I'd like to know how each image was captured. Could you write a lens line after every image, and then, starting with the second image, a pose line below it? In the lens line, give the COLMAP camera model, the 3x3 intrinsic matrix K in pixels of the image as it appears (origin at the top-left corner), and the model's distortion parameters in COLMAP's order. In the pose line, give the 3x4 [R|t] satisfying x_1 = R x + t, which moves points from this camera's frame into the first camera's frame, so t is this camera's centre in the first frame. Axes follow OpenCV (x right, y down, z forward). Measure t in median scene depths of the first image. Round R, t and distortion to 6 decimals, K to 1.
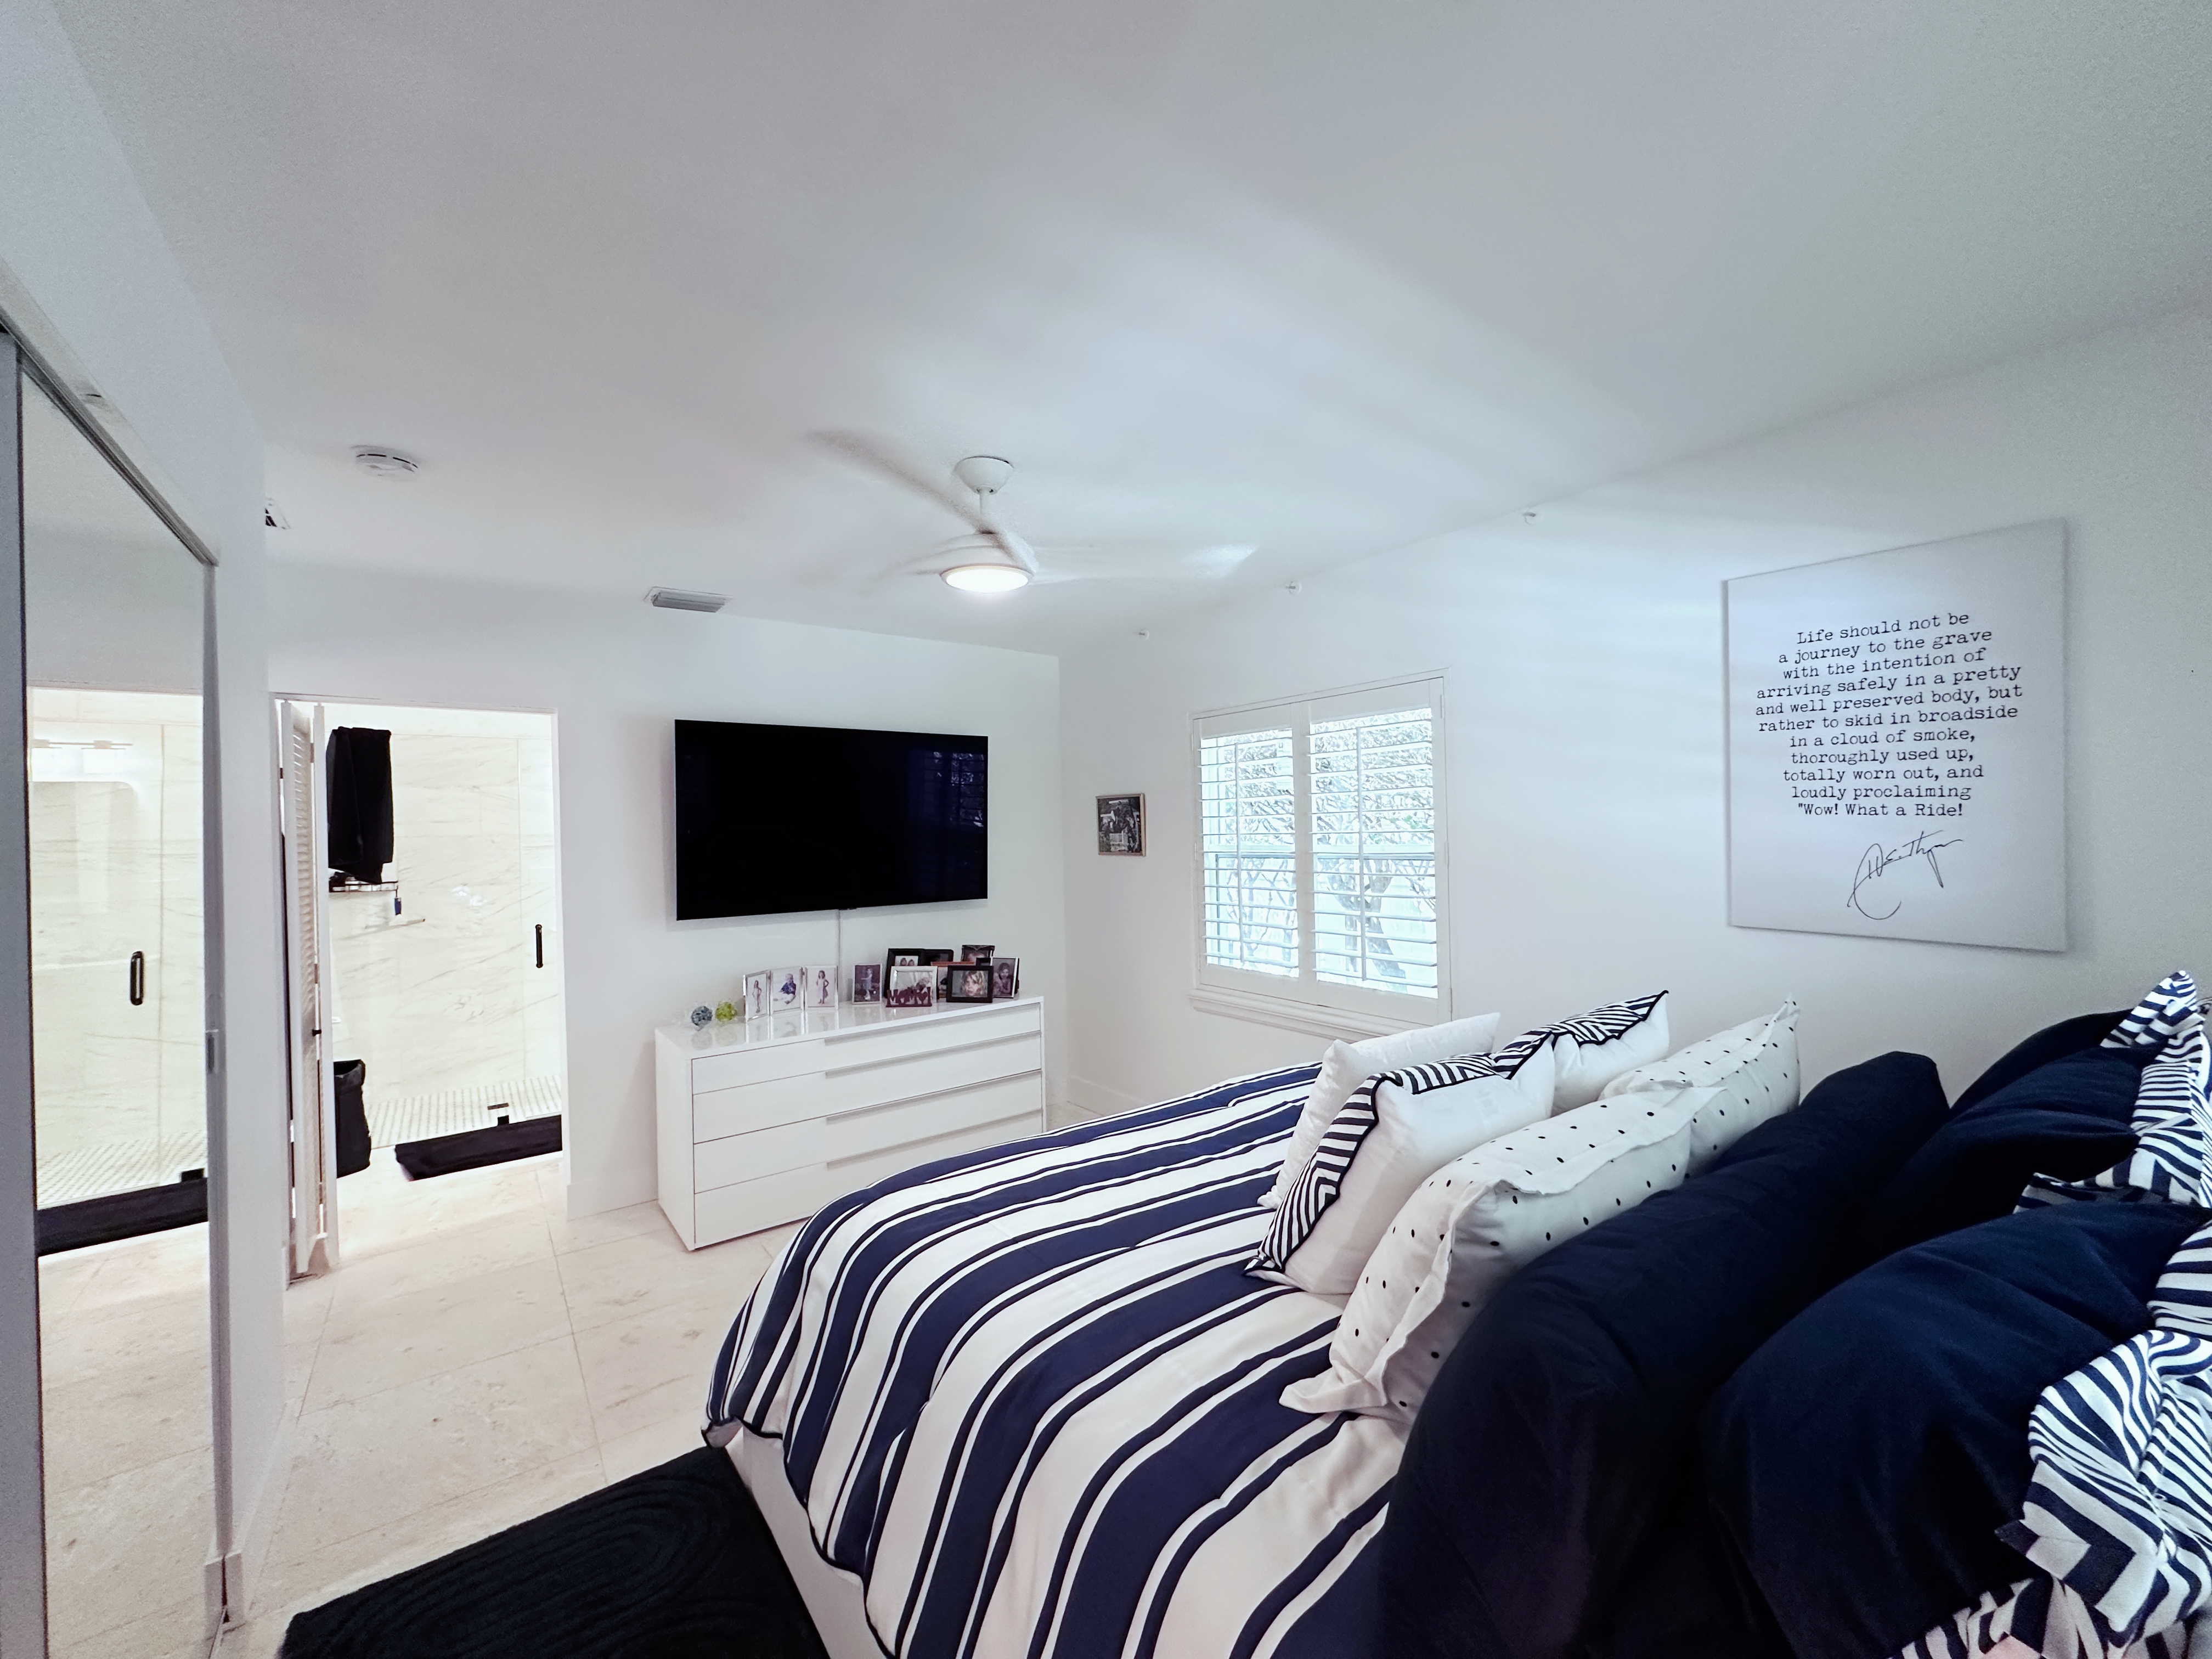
lens RADIAL K [[880.1, 0, 1106.0], [0, 880.1, 829.5], [0, 0, 1]] dist [-0.020415, 0.000104]
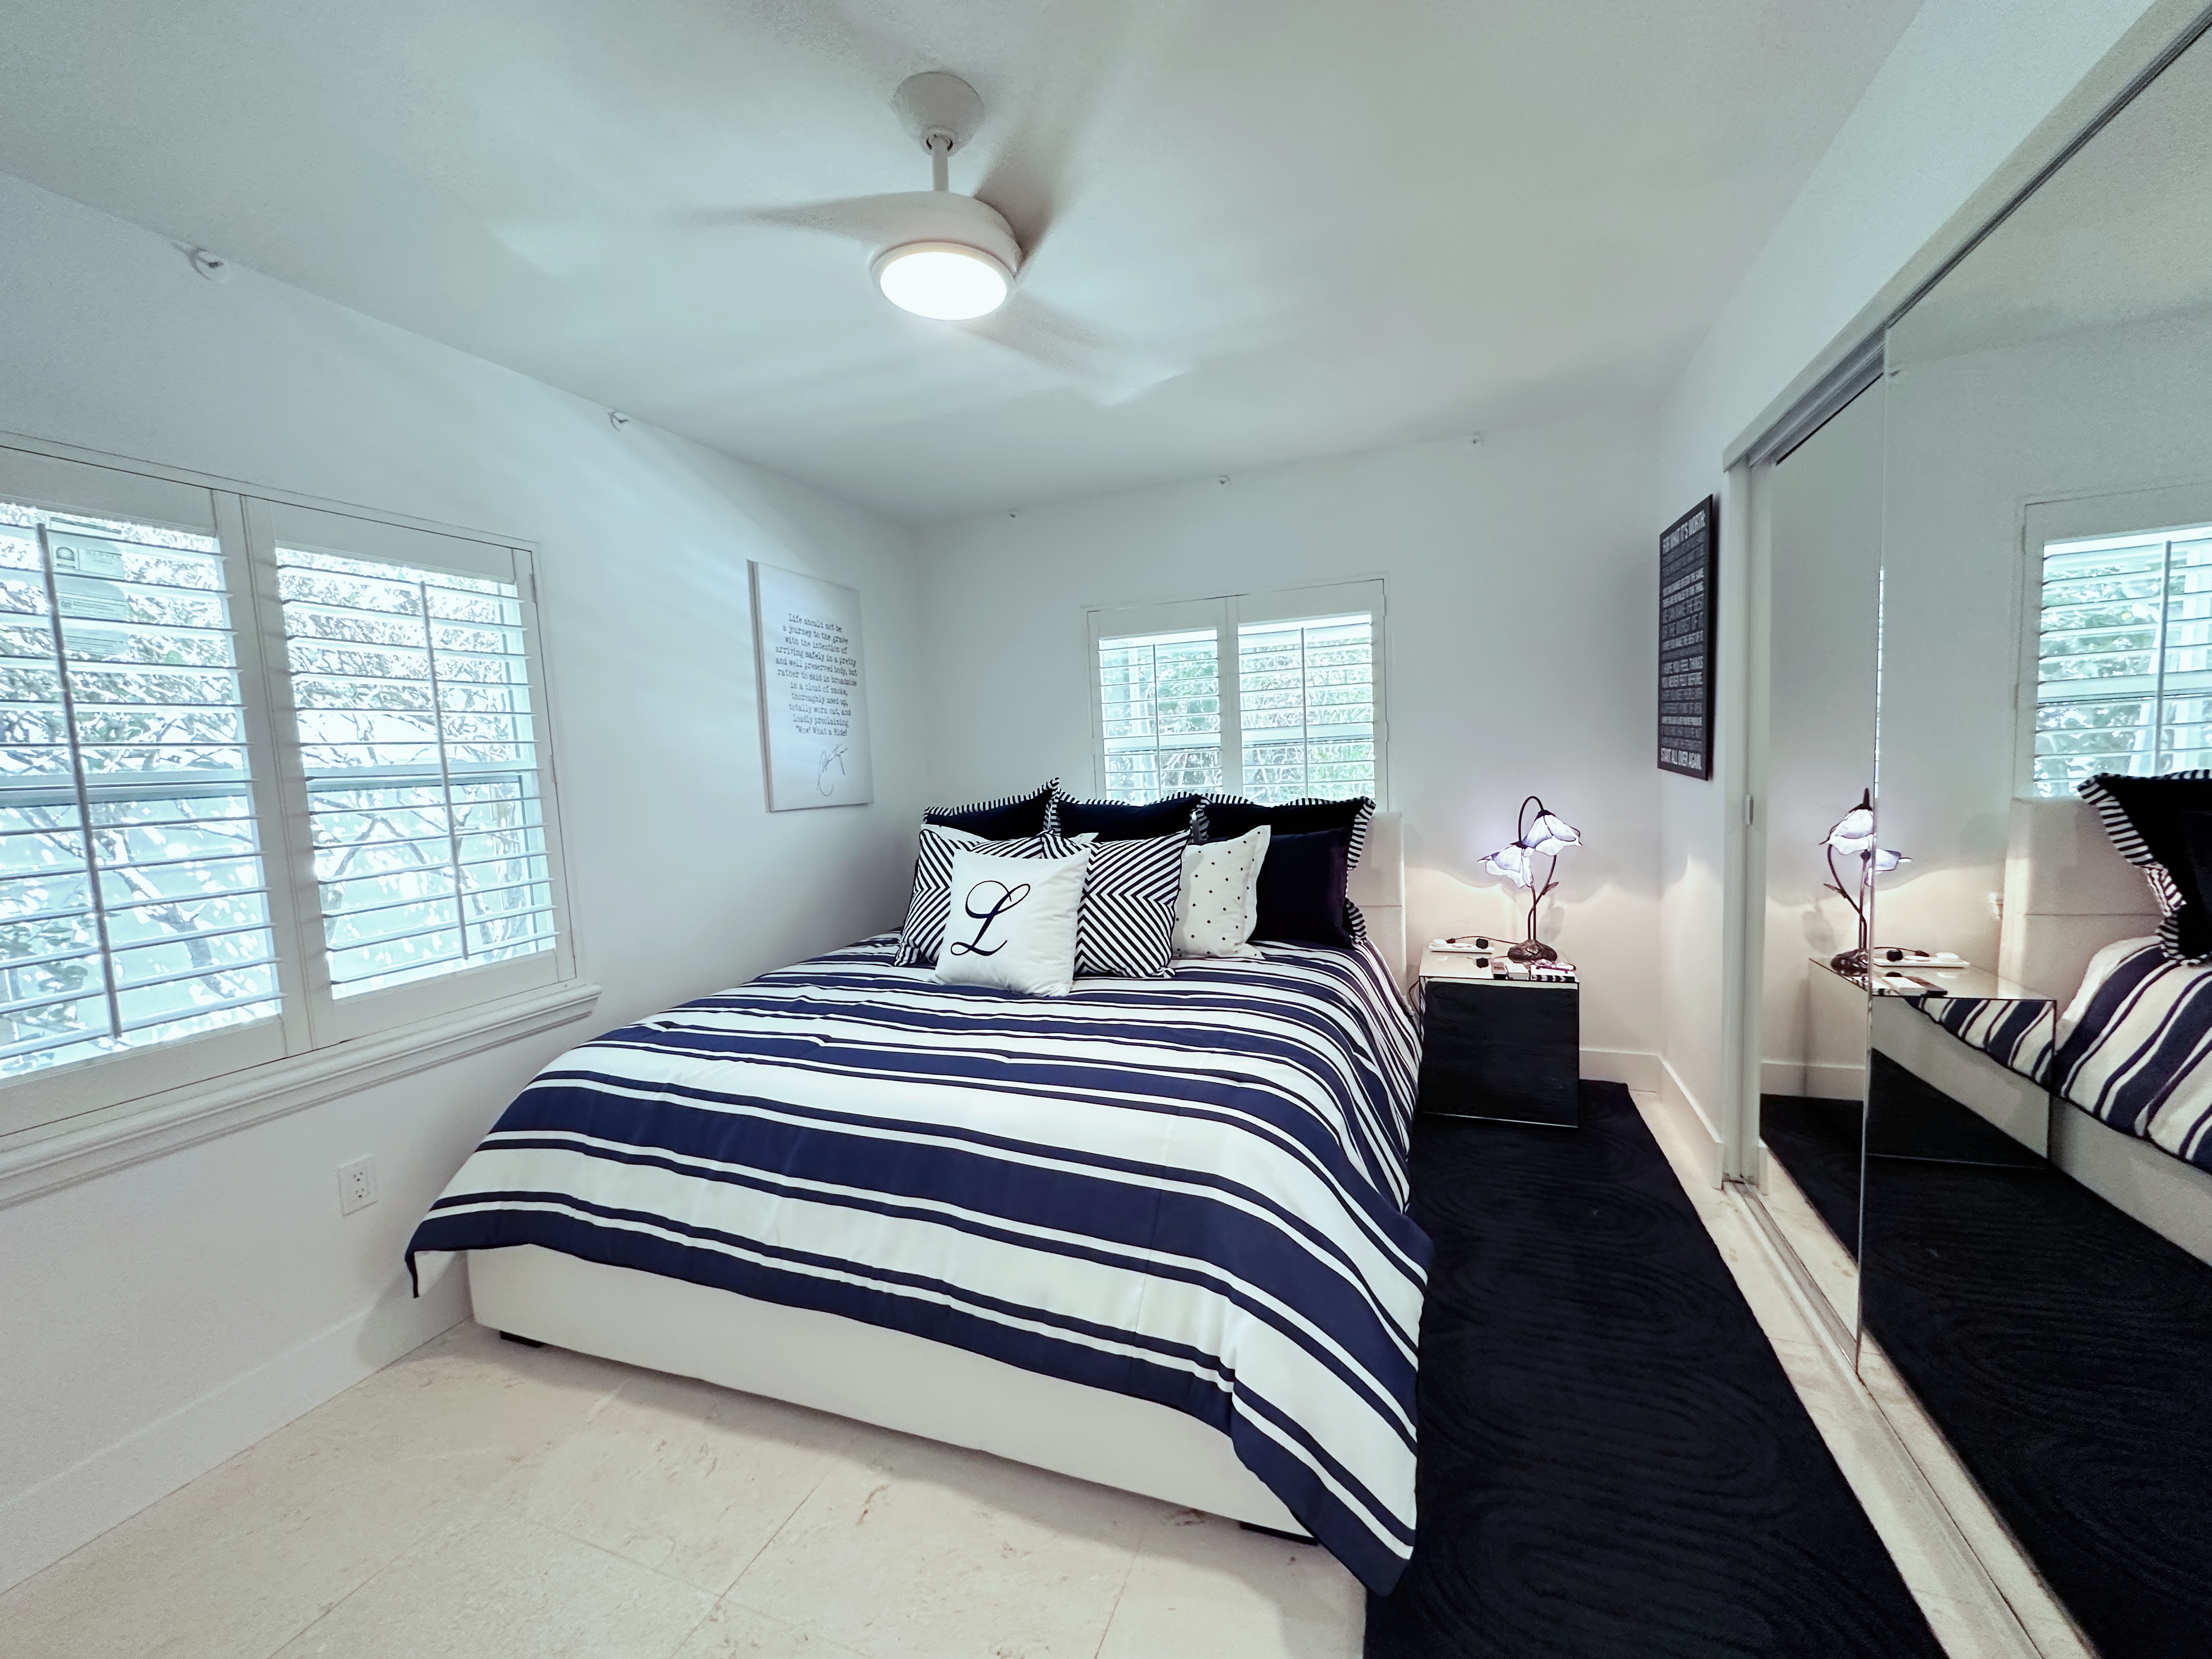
lens RADIAL K [[880.1, 0, 1106.0], [0, 880.1, 829.5], [0, 0, 1]] dist [-0.020415, 0.000104]
pose [[-0.558542, -0.049214, 0.828015, -0.855804], [0.028445, 0.996515, 0.078417, 0.050270], [-0.828988, 0.067352, -0.555195, 1.499810]]
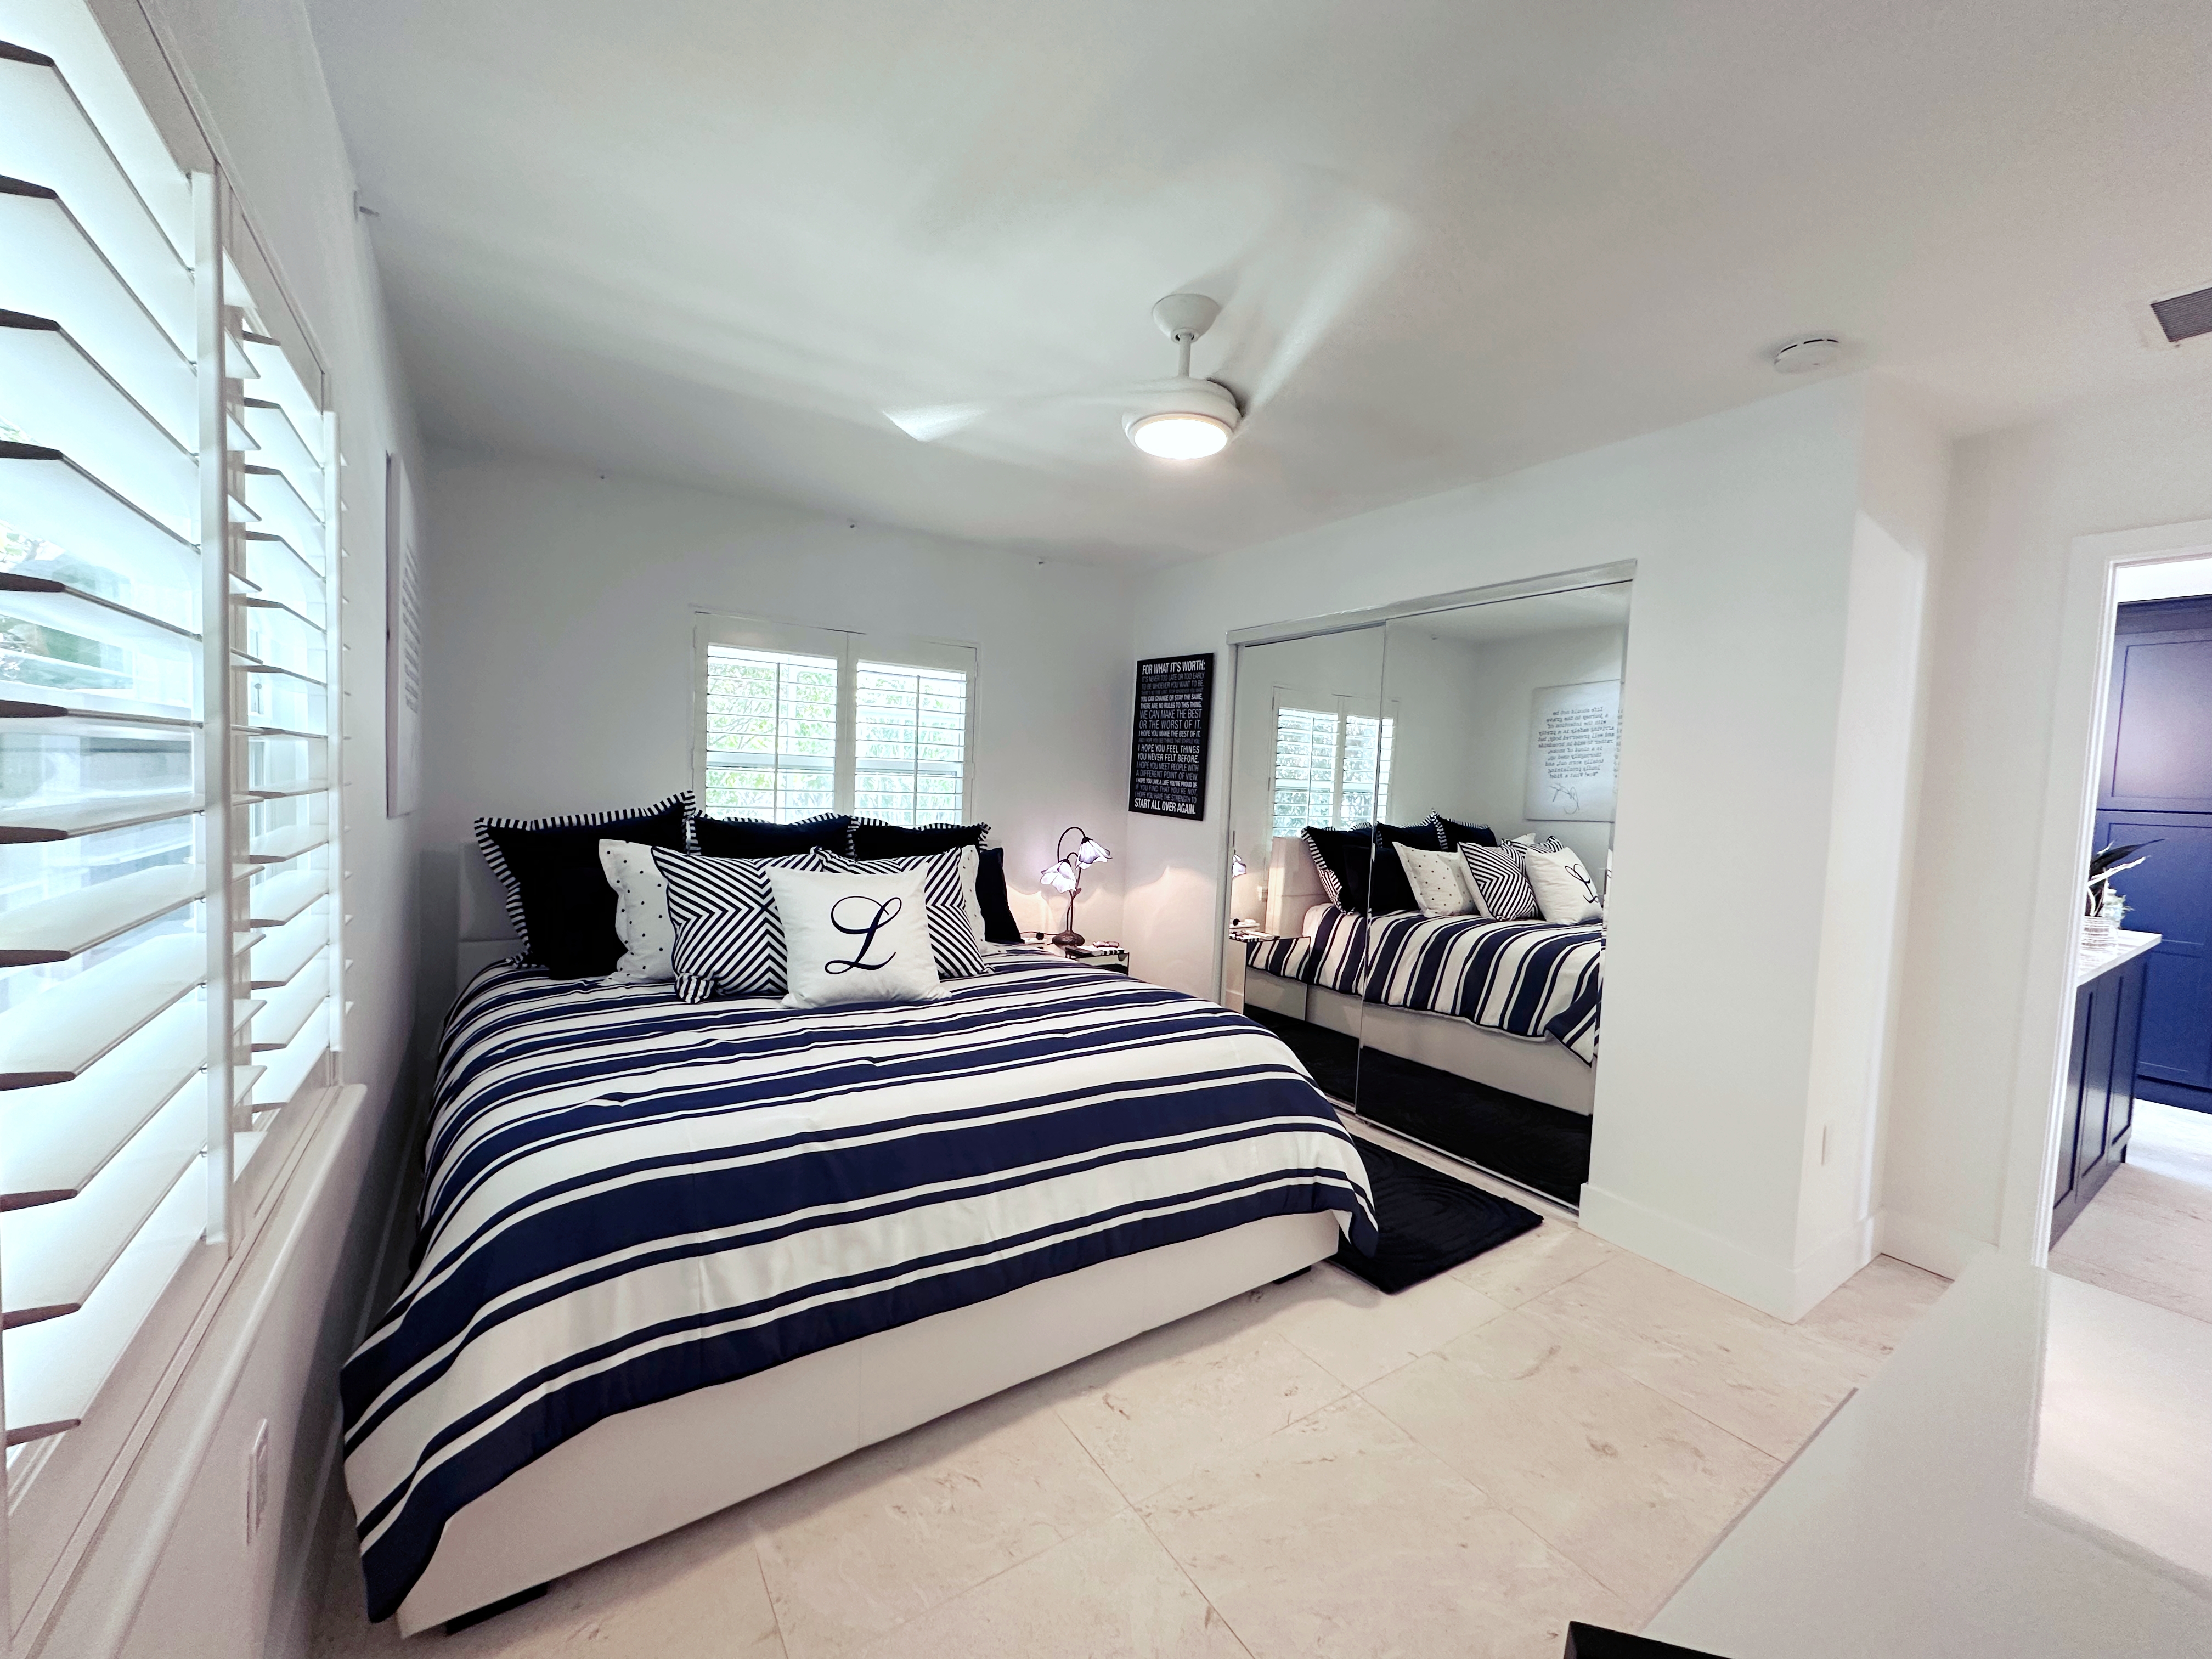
lens RADIAL K [[880.1, 0, 1106.0], [0, 880.1, 829.5], [0, 0, 1]] dist [-0.020415, 0.000104]
pose [[-0.998664, -0.050390, 0.011483, -0.408596], [-0.049956, 0.998124, 0.035385, 0.055416], [-0.013245, 0.034764, -0.999308, 1.906613]]
